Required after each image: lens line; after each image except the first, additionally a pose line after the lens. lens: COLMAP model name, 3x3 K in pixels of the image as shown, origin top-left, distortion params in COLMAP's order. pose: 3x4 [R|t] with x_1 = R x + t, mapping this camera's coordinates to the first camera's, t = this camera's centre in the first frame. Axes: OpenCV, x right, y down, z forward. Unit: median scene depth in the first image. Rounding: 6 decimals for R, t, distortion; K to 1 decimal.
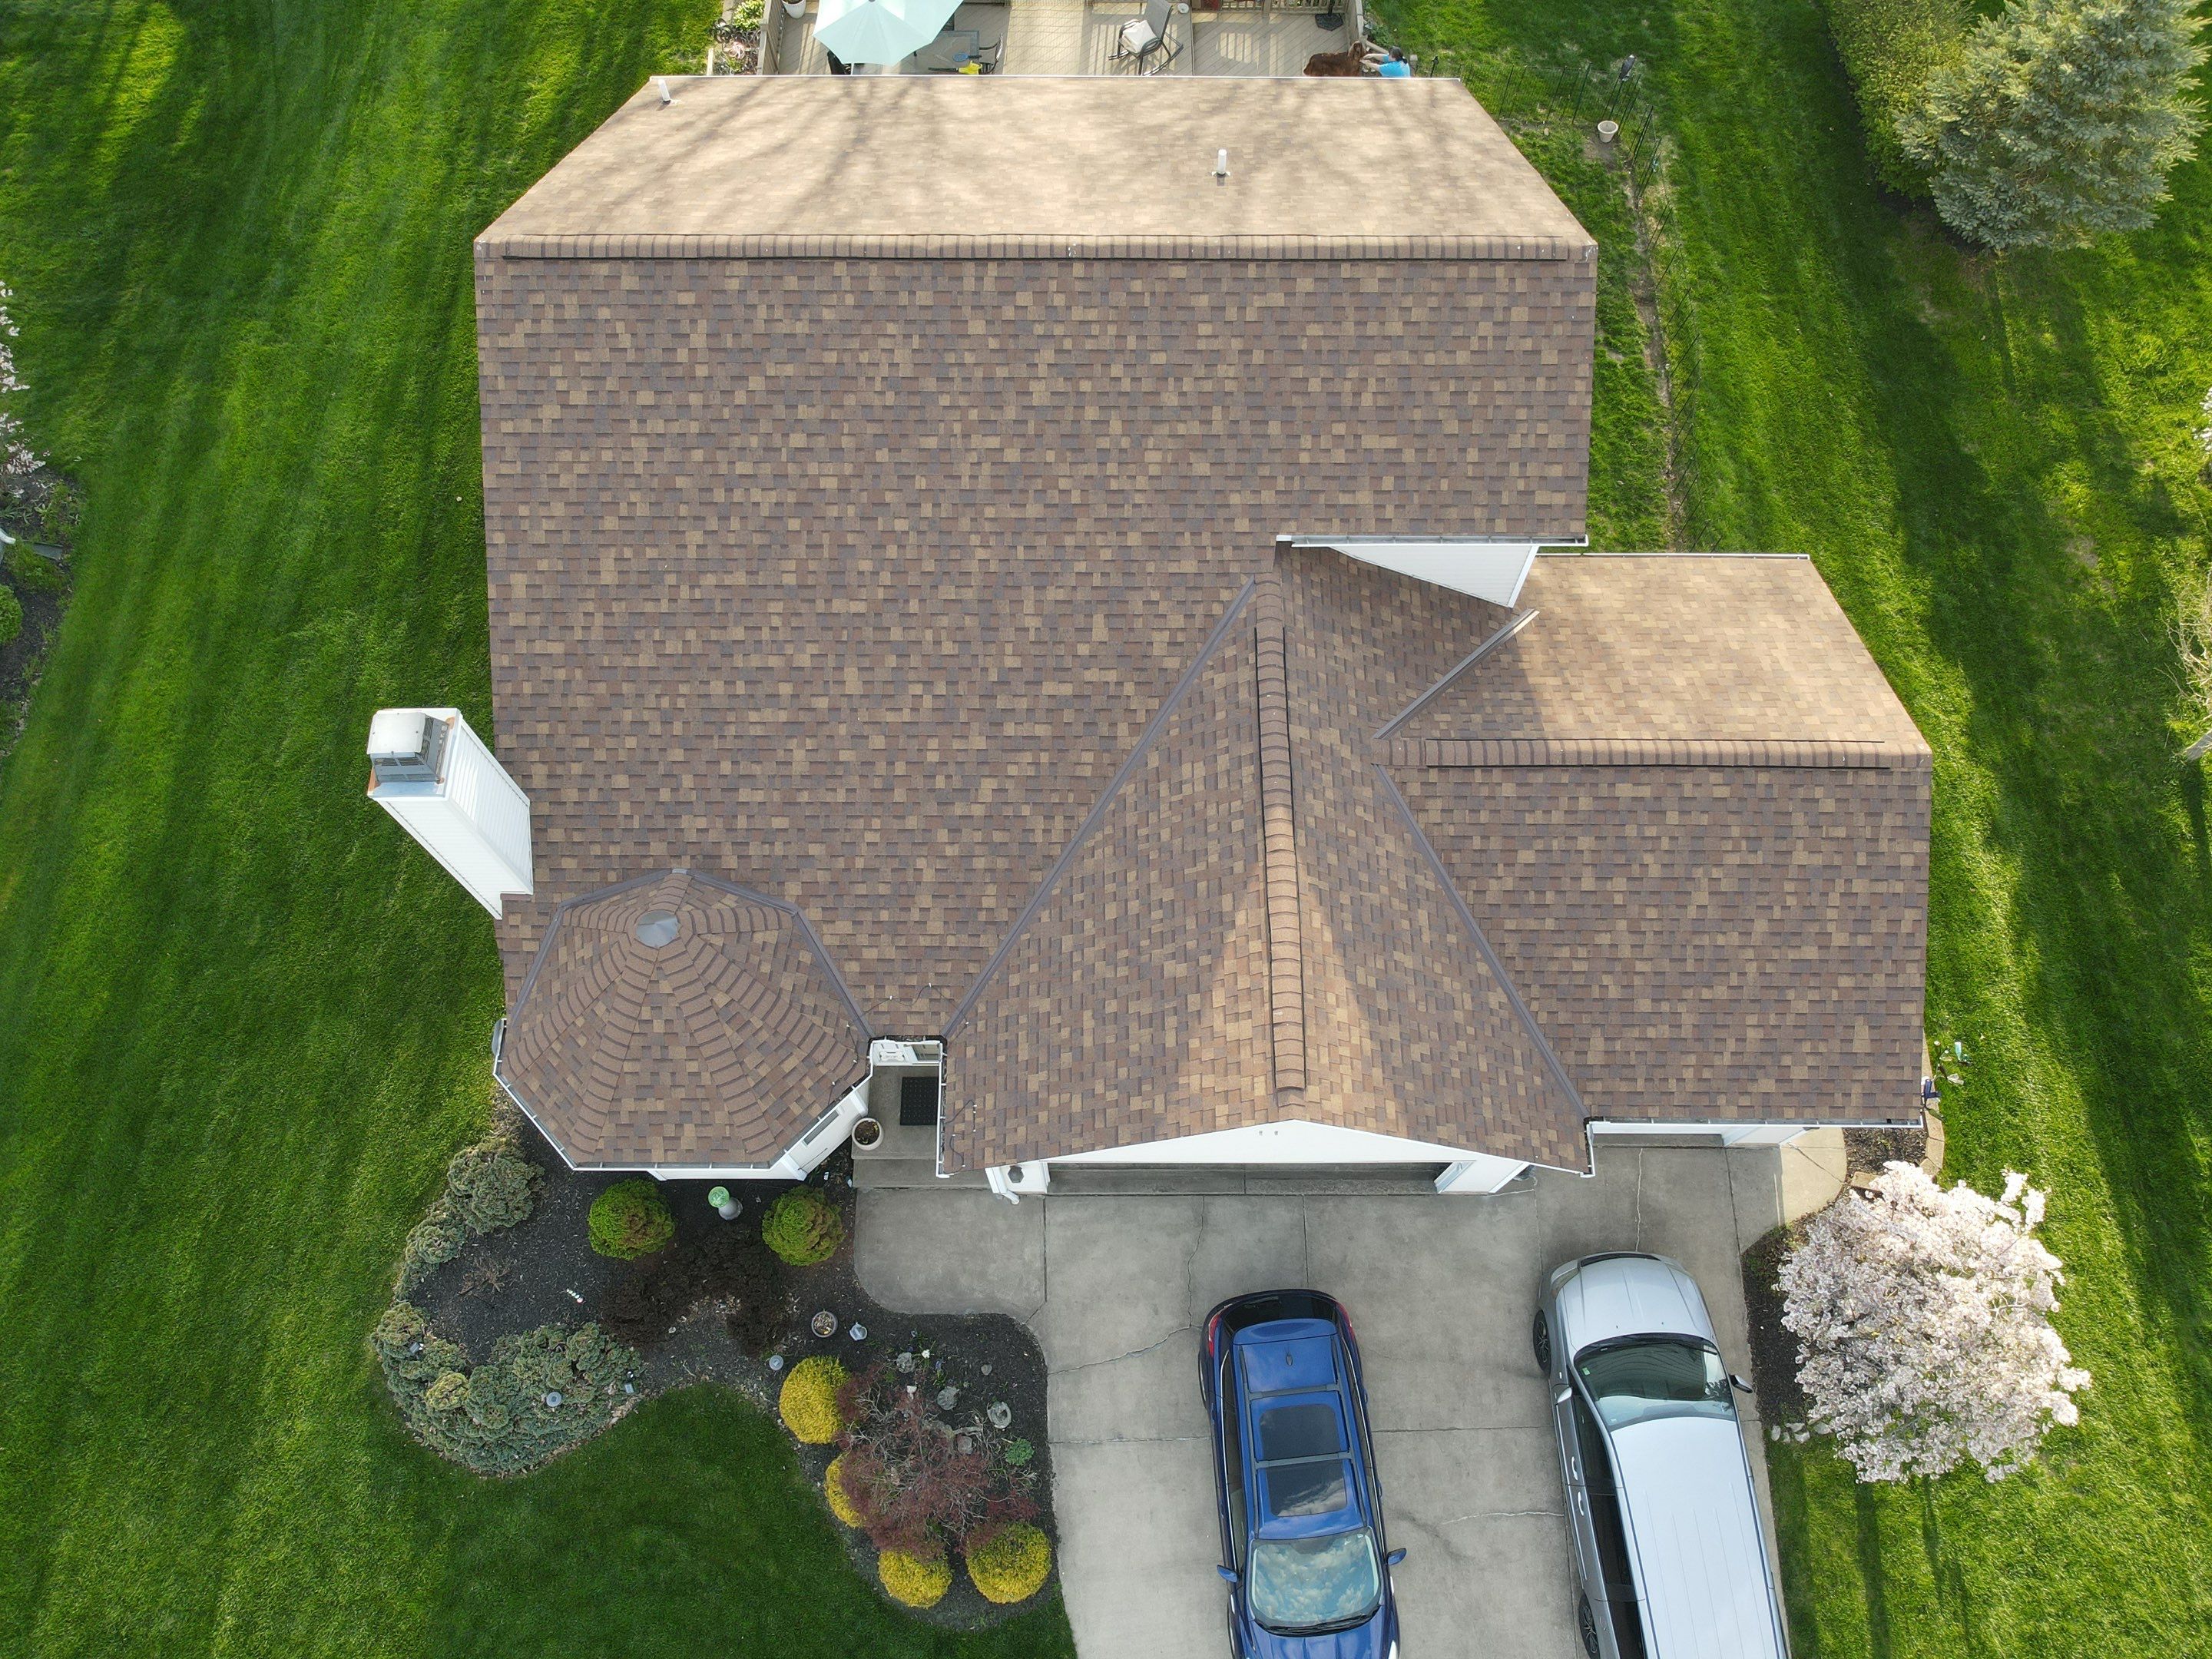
lens RADIAL K [[1608.8, 0, 1120.8], [0, 1608.8, 827.7], [0, 0, 1]] dist [0.013591, -0.028828]
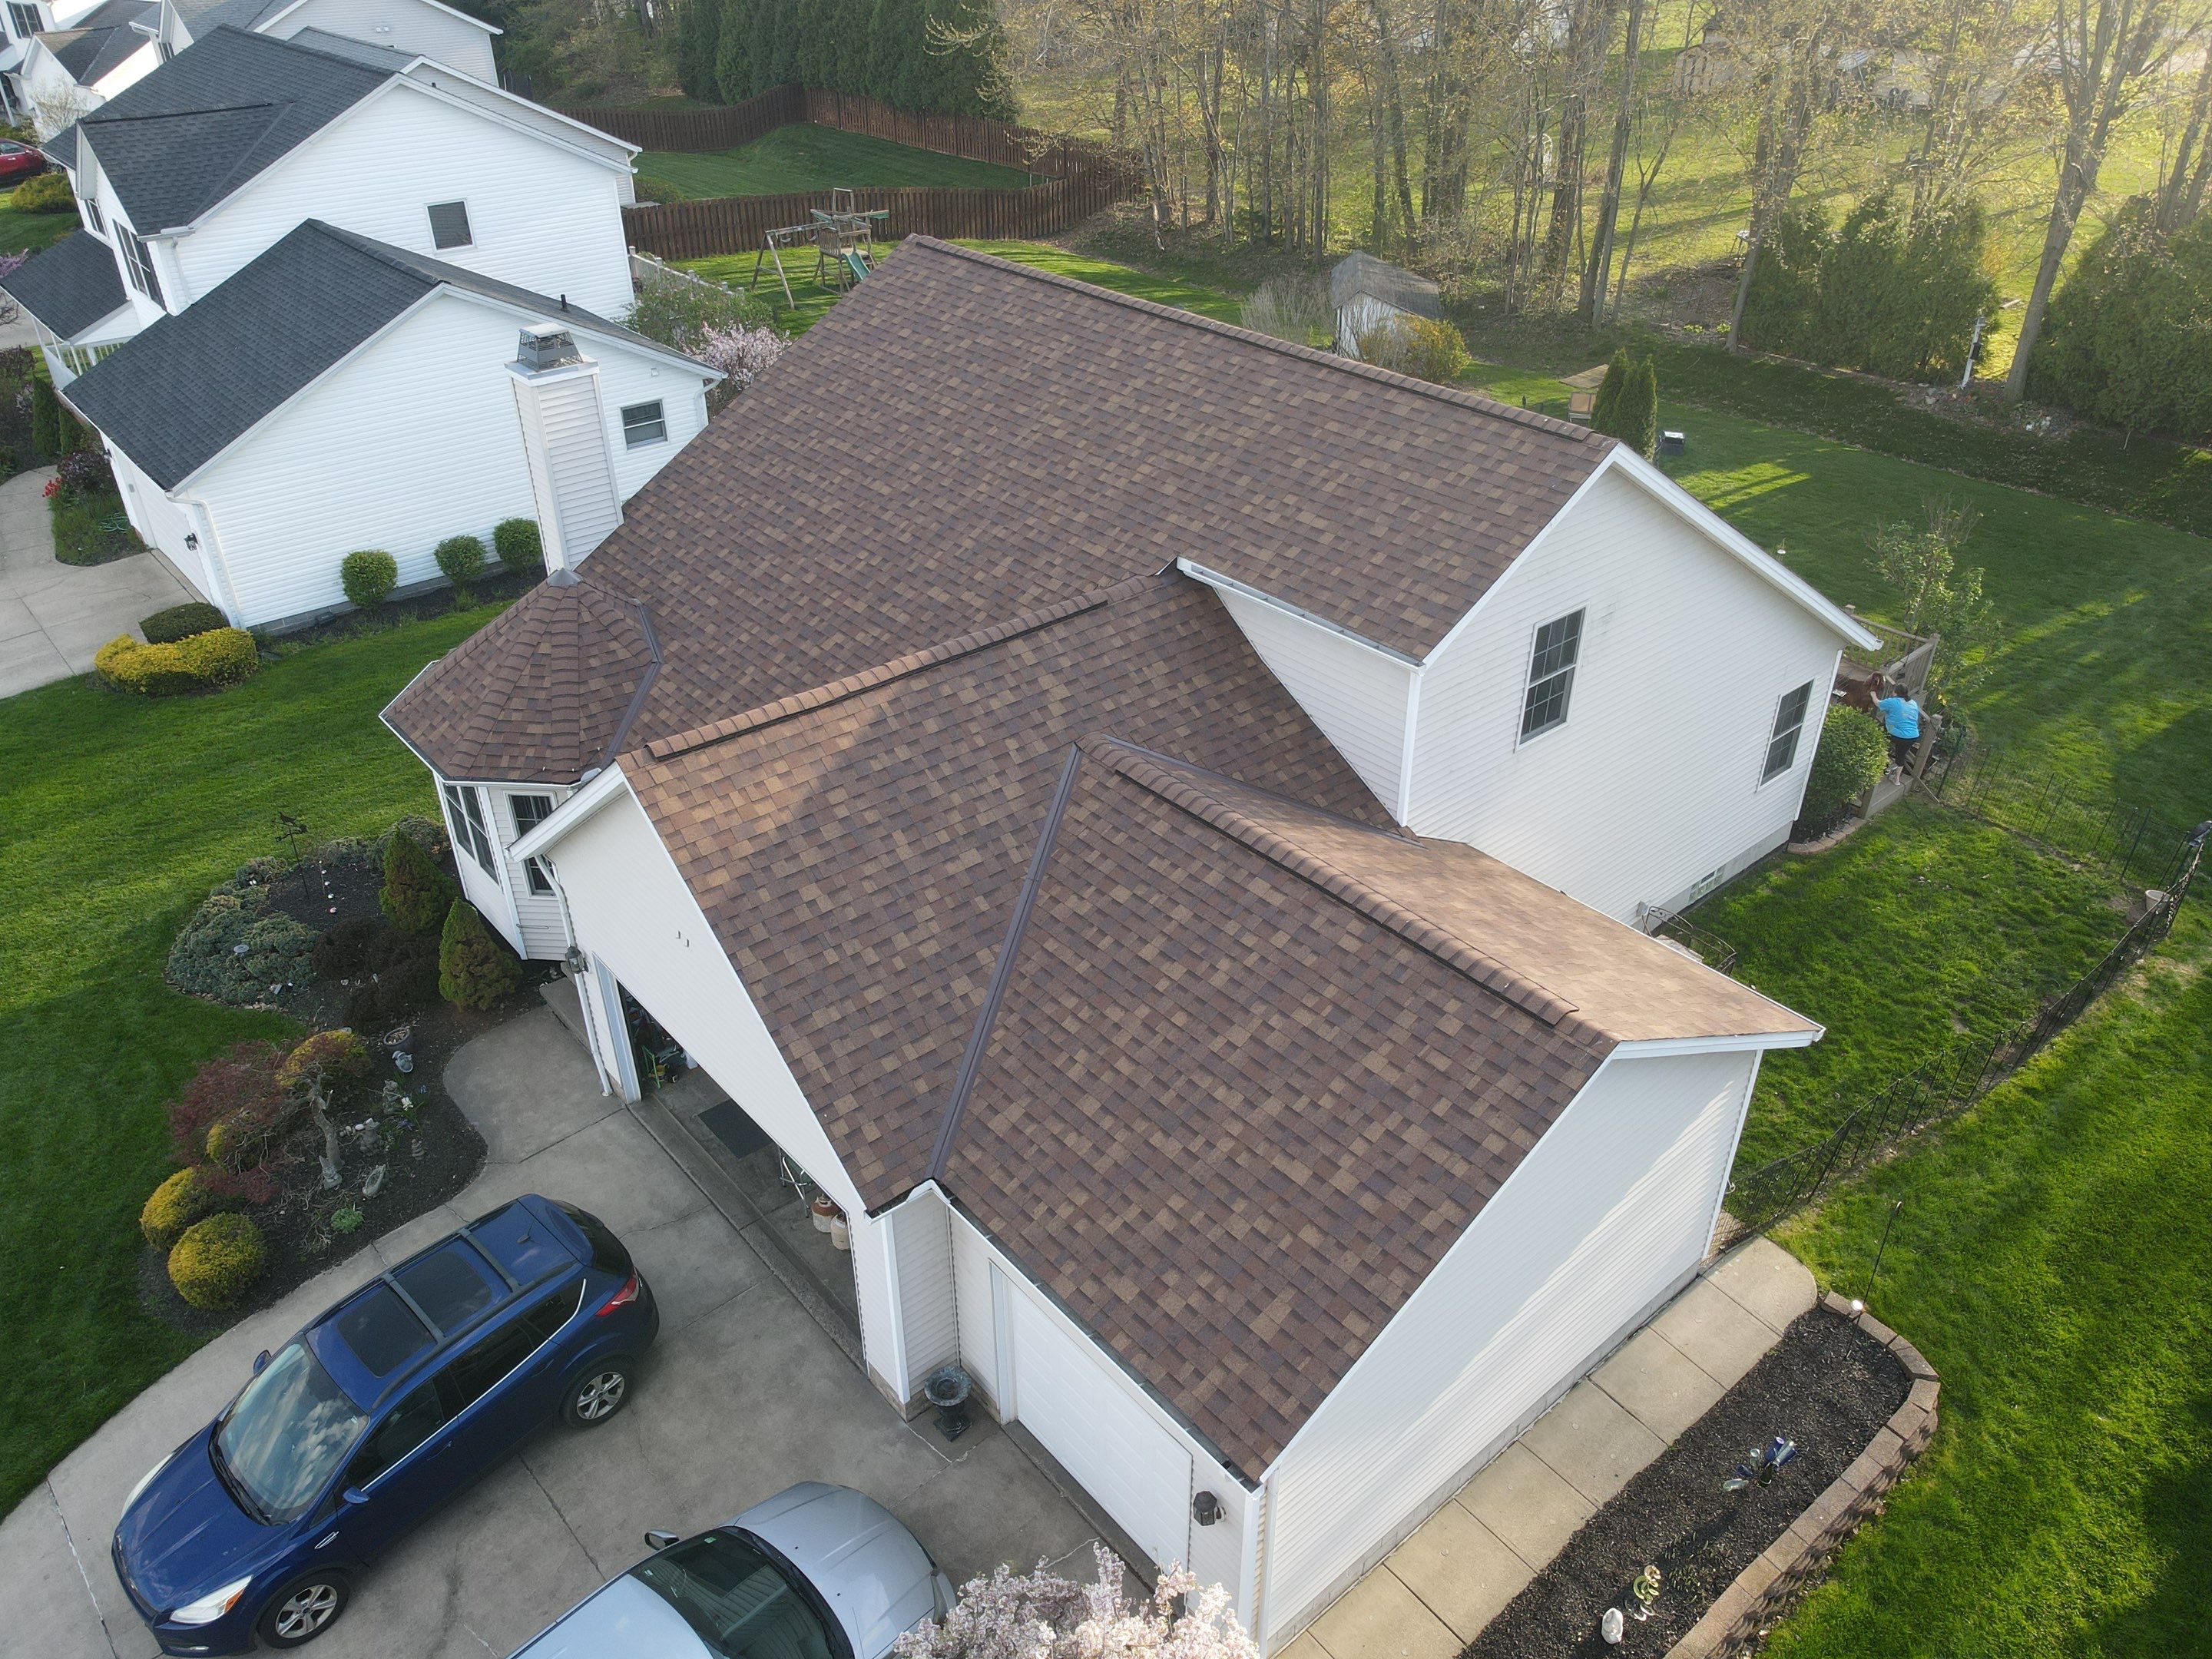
lens RADIAL K [[1608.8, 0, 1092.8], [0, 1608.8, 827.2], [0, 0, 1]] dist [0.013591, -0.028828]
pose [[0.644056, 0.403913, -0.649651, 0.754544], [-0.703621, 0.646037, -0.295895, 0.245397], [0.300183, 0.647681, 0.700285, 0.407349]]
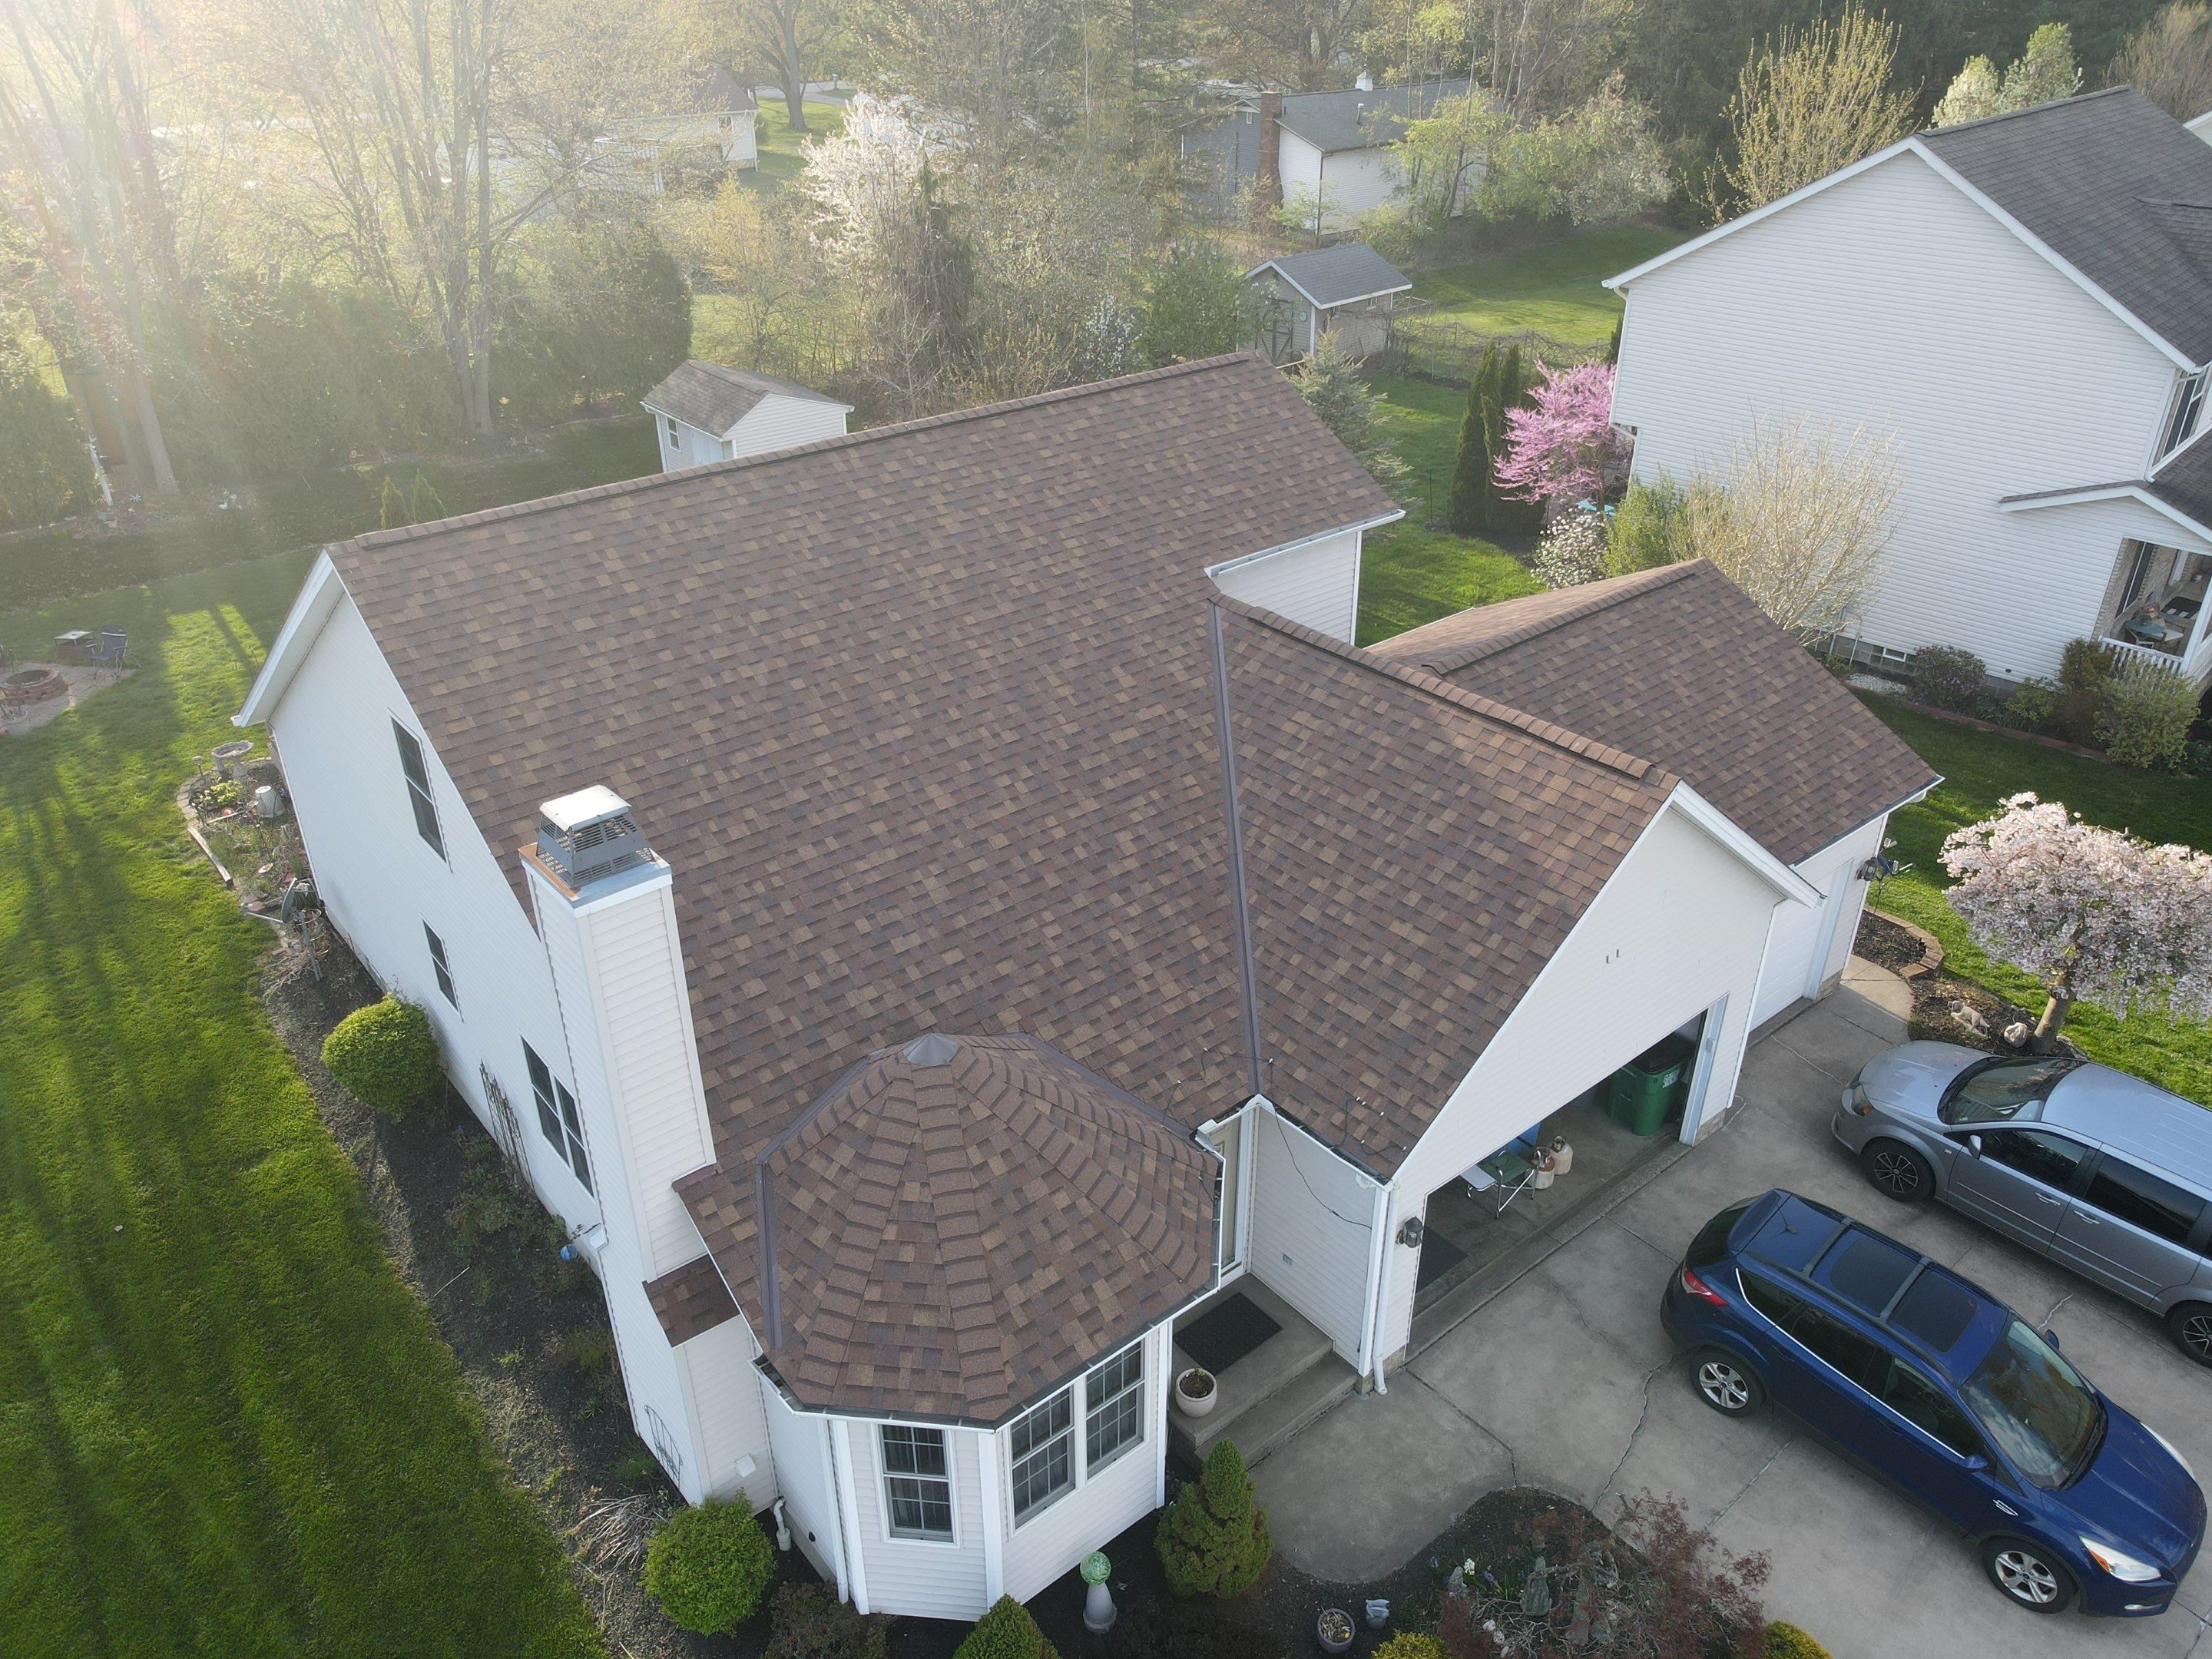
lens RADIAL K [[1608.8, 0, 1114.3], [0, 1608.8, 840.9], [0, 0, 1]] dist [0.013591, -0.028828]
pose [[0.768523, -0.320913, 0.553523, -0.586552], [0.591589, 0.685933, -0.423696, 0.352307], [-0.243710, 0.653079, 0.717003, 0.368695]]
